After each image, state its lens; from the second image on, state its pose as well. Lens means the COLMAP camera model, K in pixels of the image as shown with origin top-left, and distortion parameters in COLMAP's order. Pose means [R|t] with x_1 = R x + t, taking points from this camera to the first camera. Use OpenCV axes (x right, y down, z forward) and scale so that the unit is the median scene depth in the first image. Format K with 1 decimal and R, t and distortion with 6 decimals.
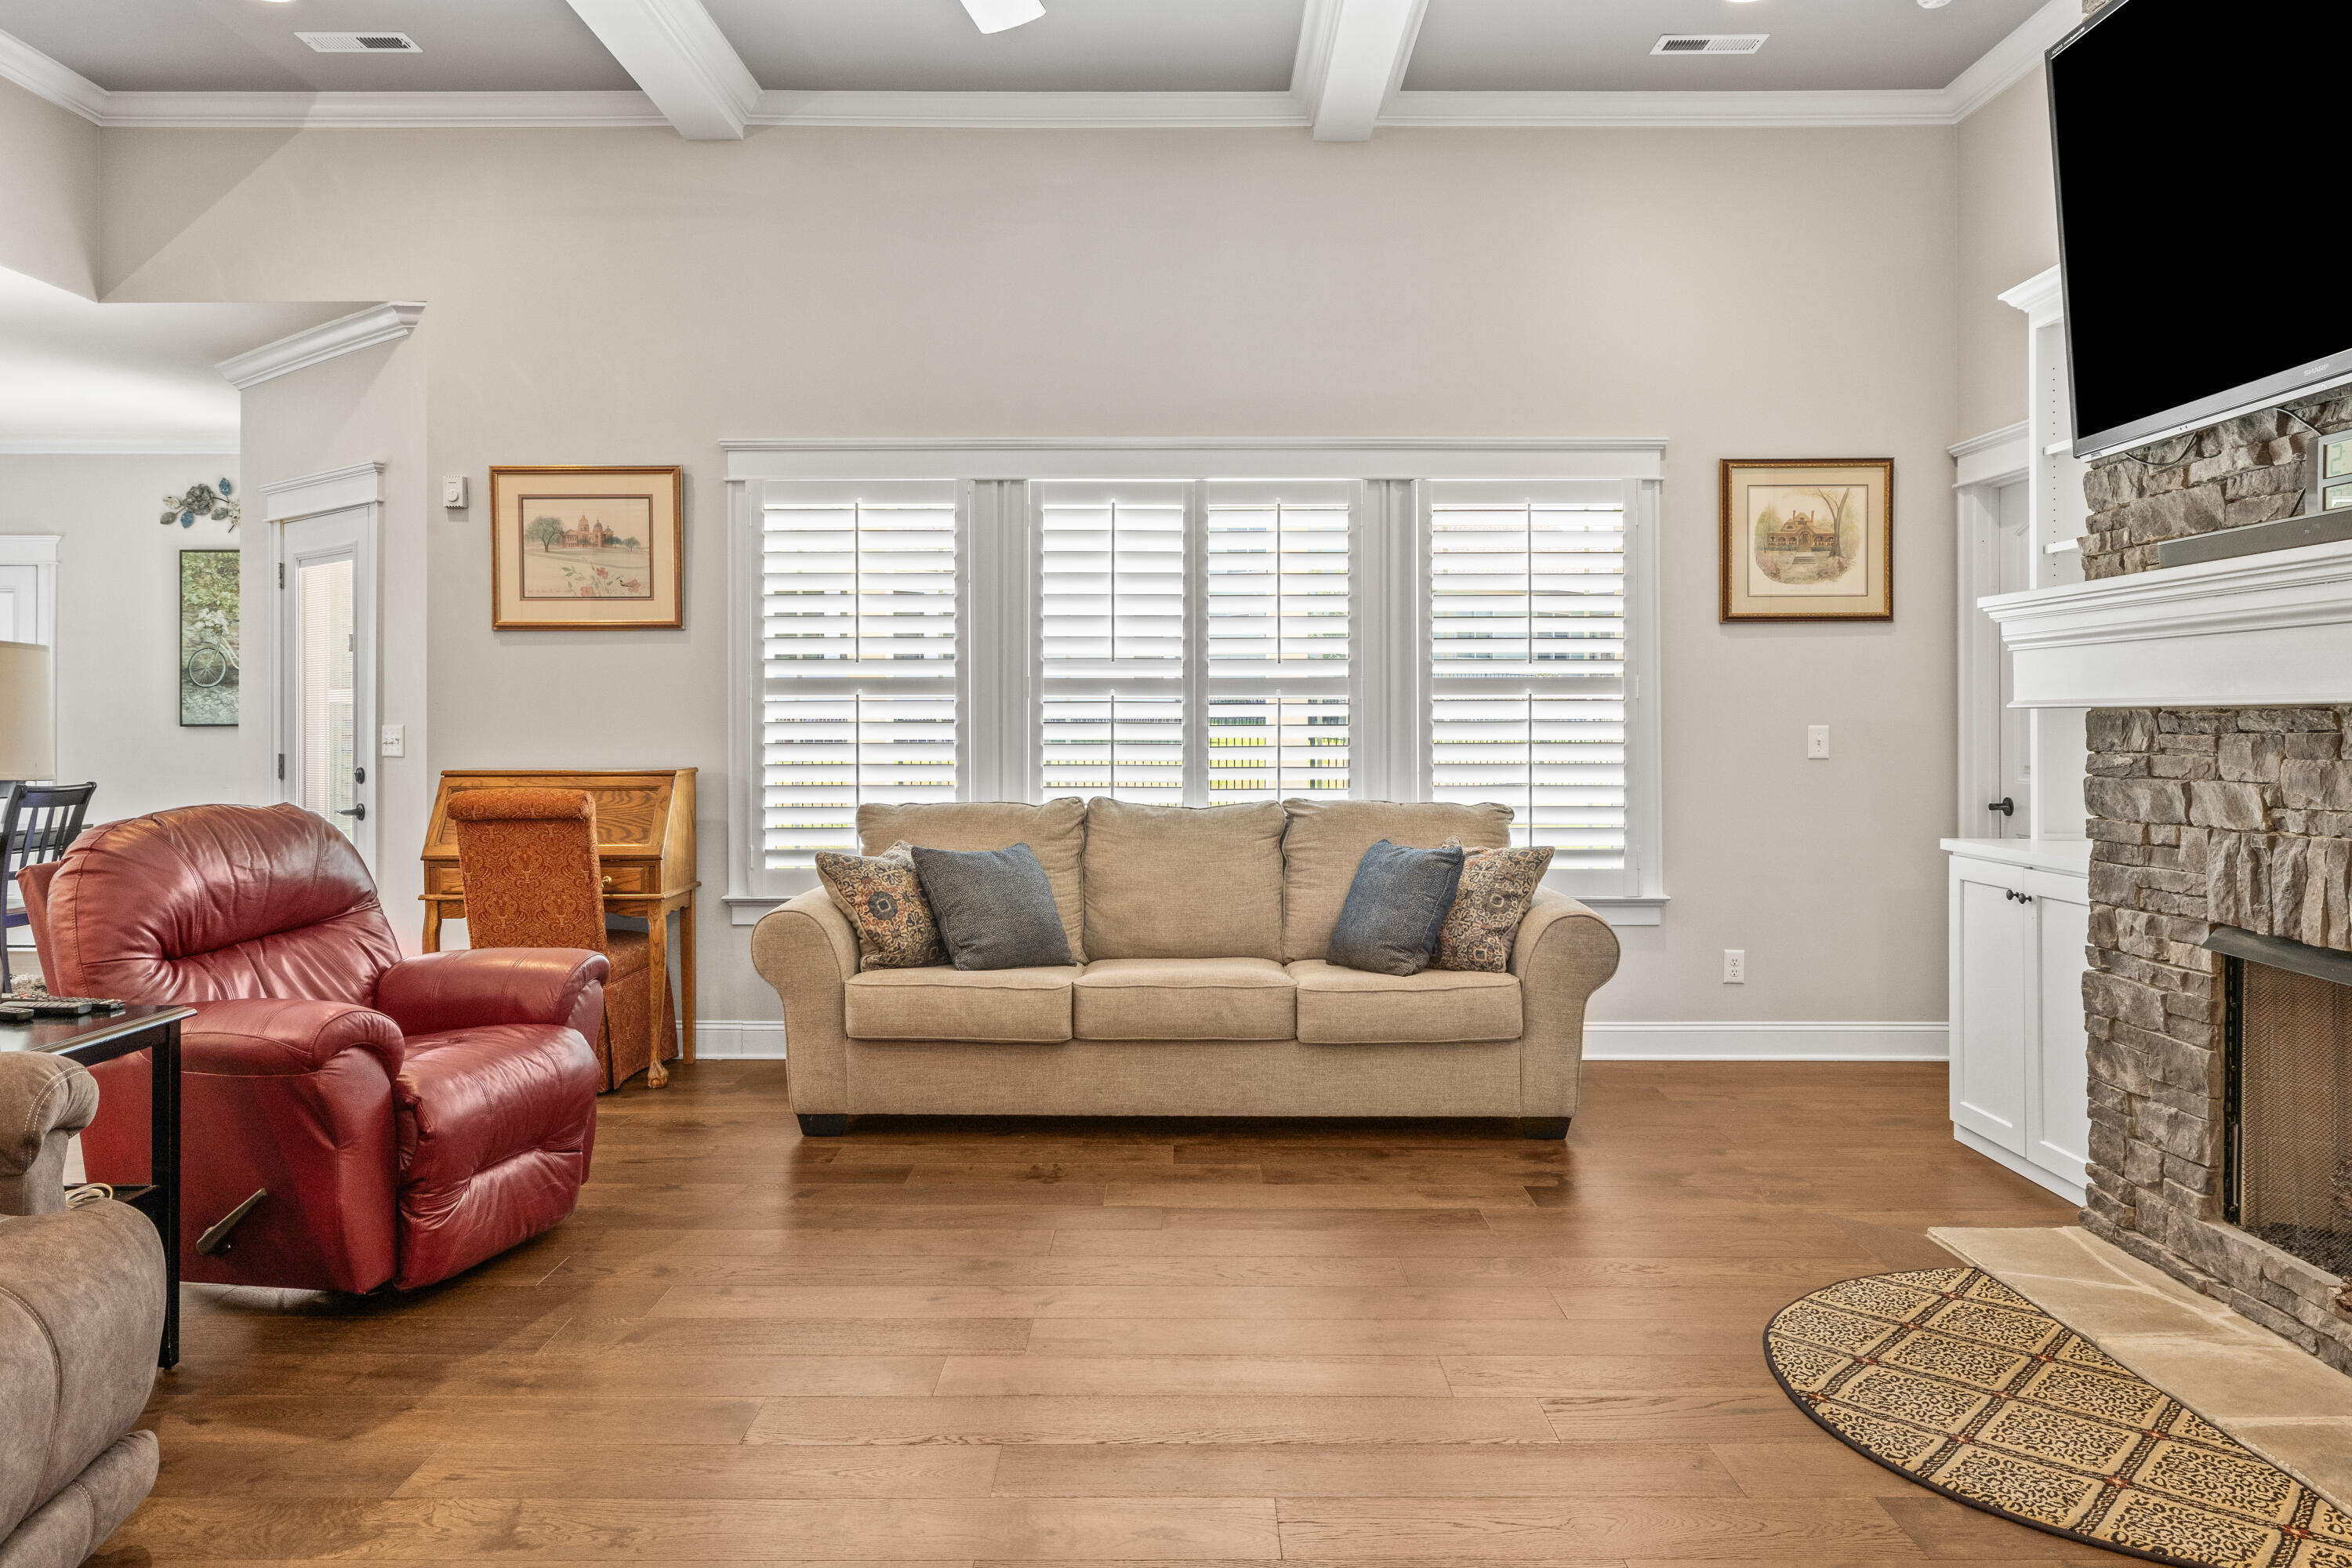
lens RADIAL K [[1607.0, 0, 1181.3], [0, 1607.0, 715.6], [0, 0, 1]] dist [-0.002747, 0.004391]
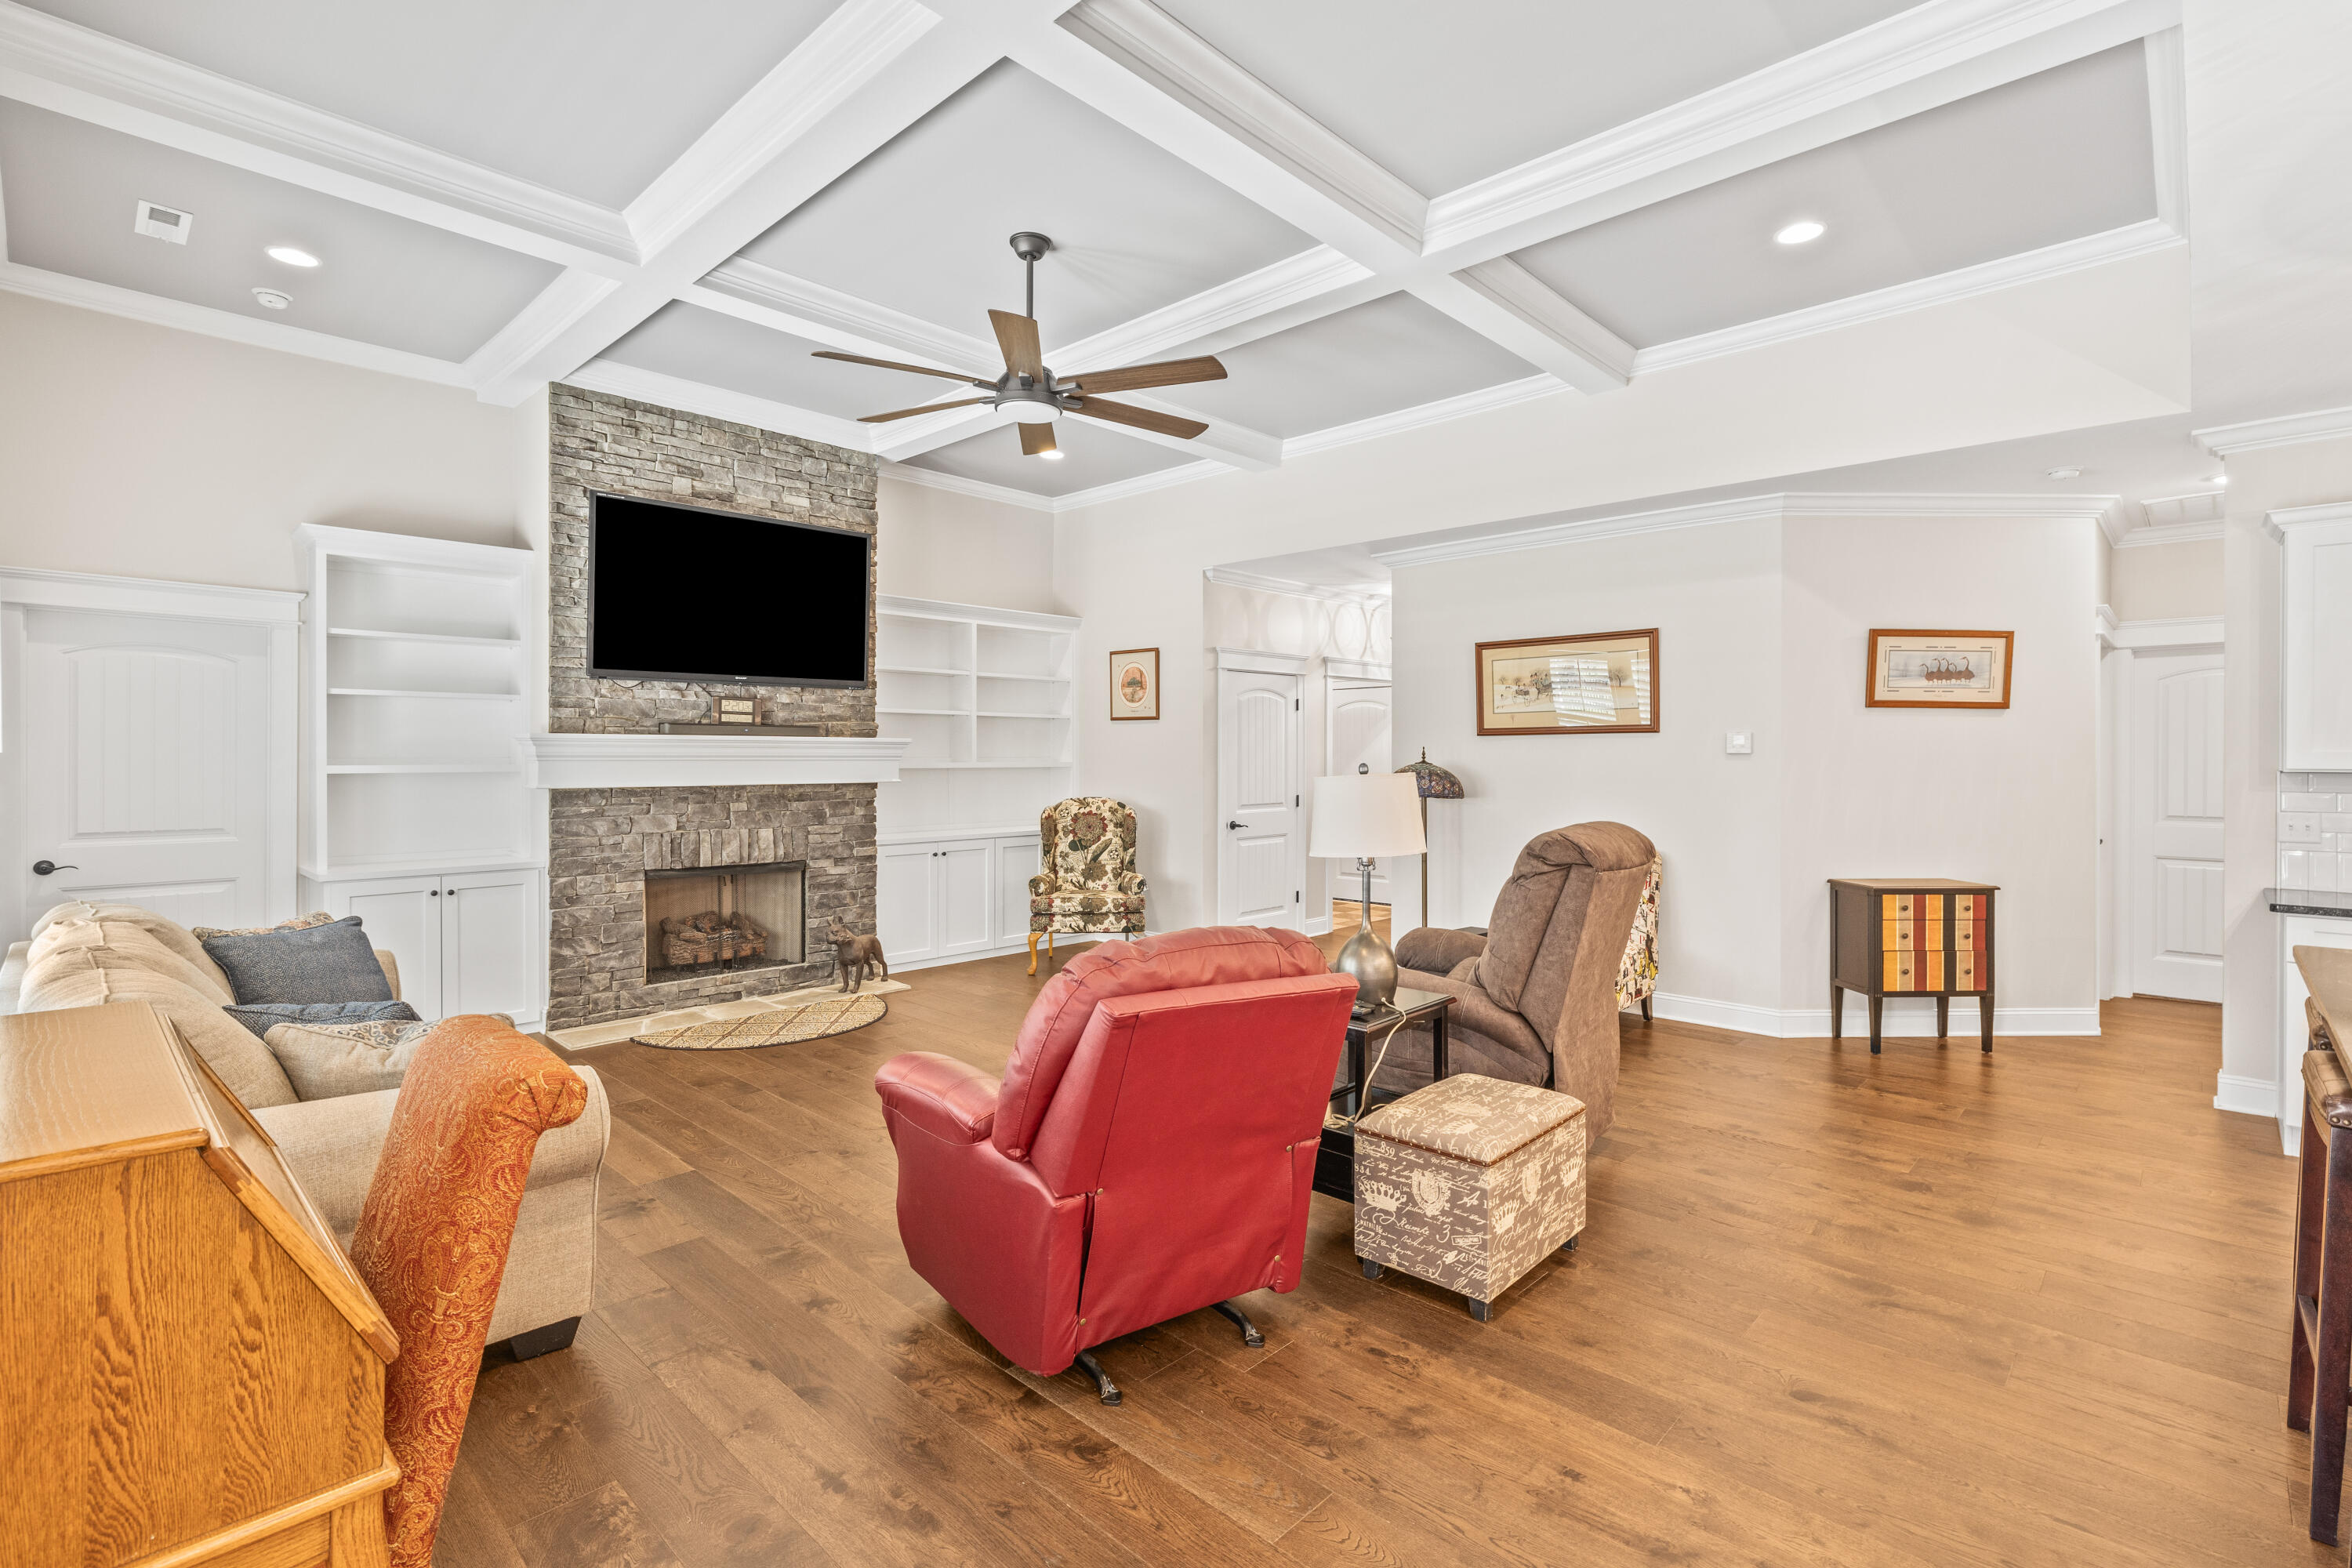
lens RADIAL K [[1077.4, 0, 1187.3], [0, 1077.4, 764.2], [0, 0, 1]] dist [-0.002622, -0.000184]
pose [[-0.727990, -0.007606, 0.685546, -0.744826], [-0.005779, 0.999971, 0.004958, -0.034665], [-0.685564, -0.000352, -0.728013, 1.055749]]
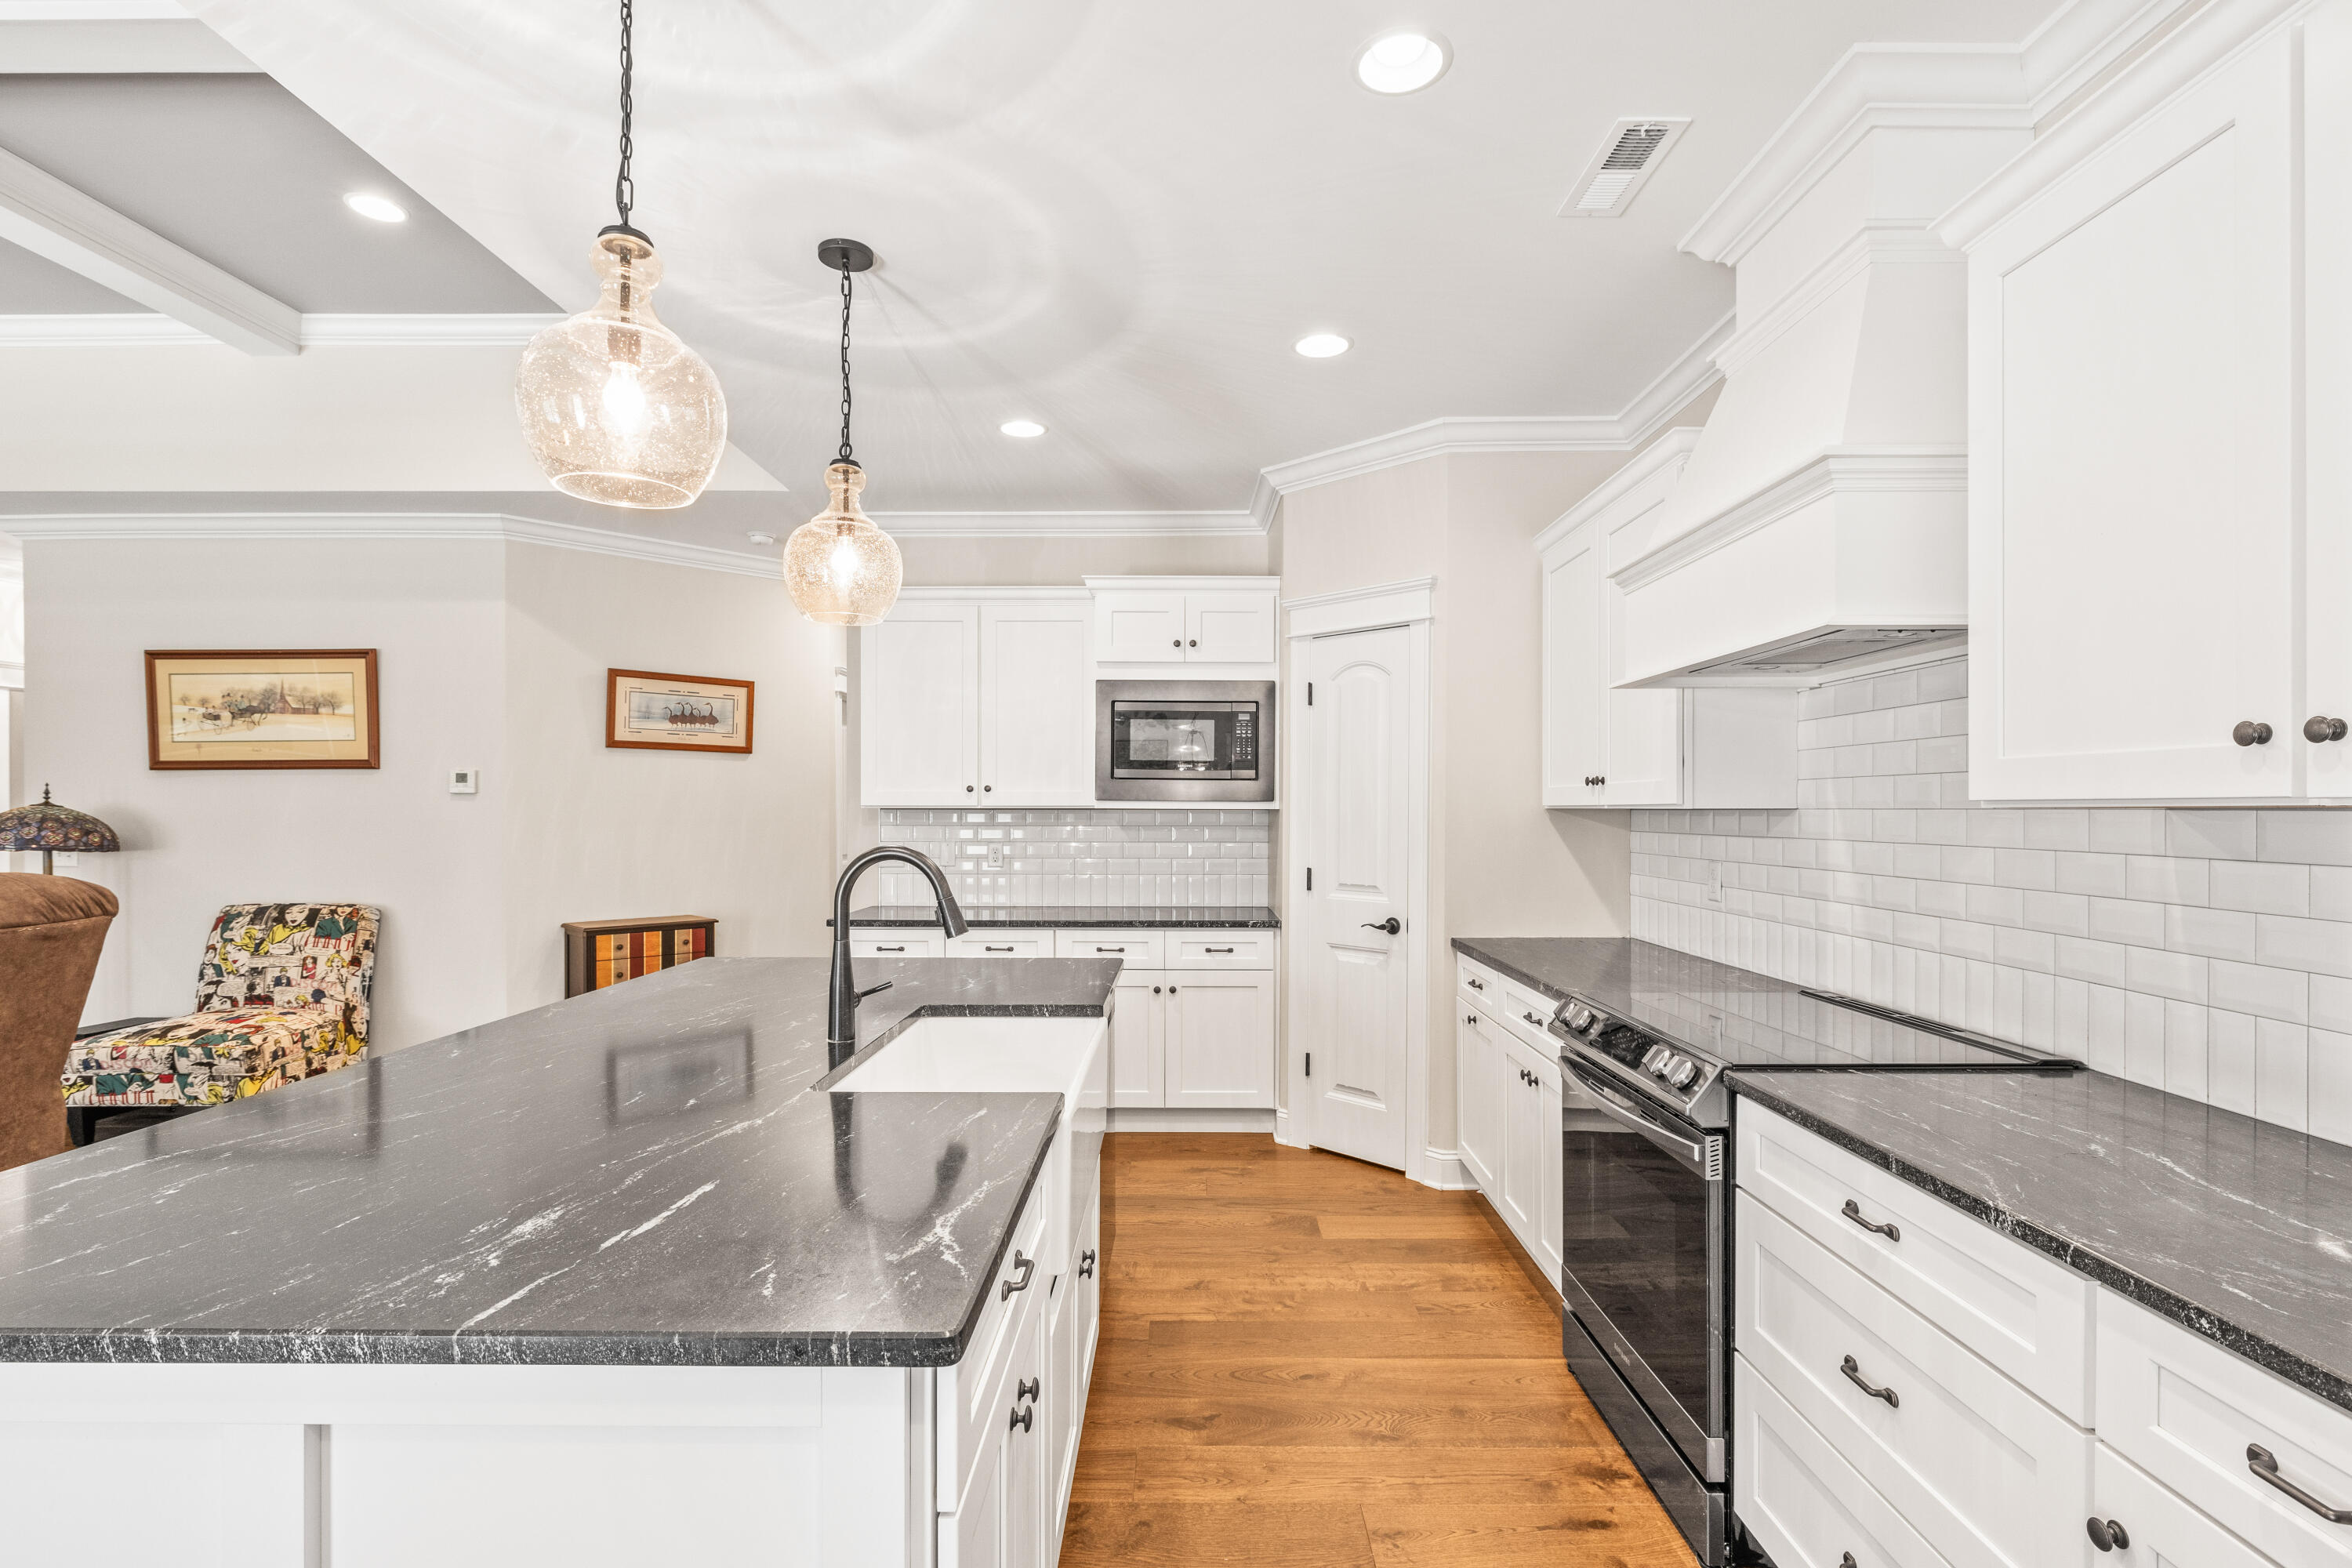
lens RADIAL K [[1085.9, 0, 1178.0], [0, 1085.9, 813.3], [0, 0, 1]] dist [-0.001174, 0.000149]
pose [[-0.999973, -0.000973, 0.007283, -1.064283], [-0.000986, 0.999998, -0.001687, -0.023730], [-0.007281, -0.001694, -0.999972, 0.884577]]
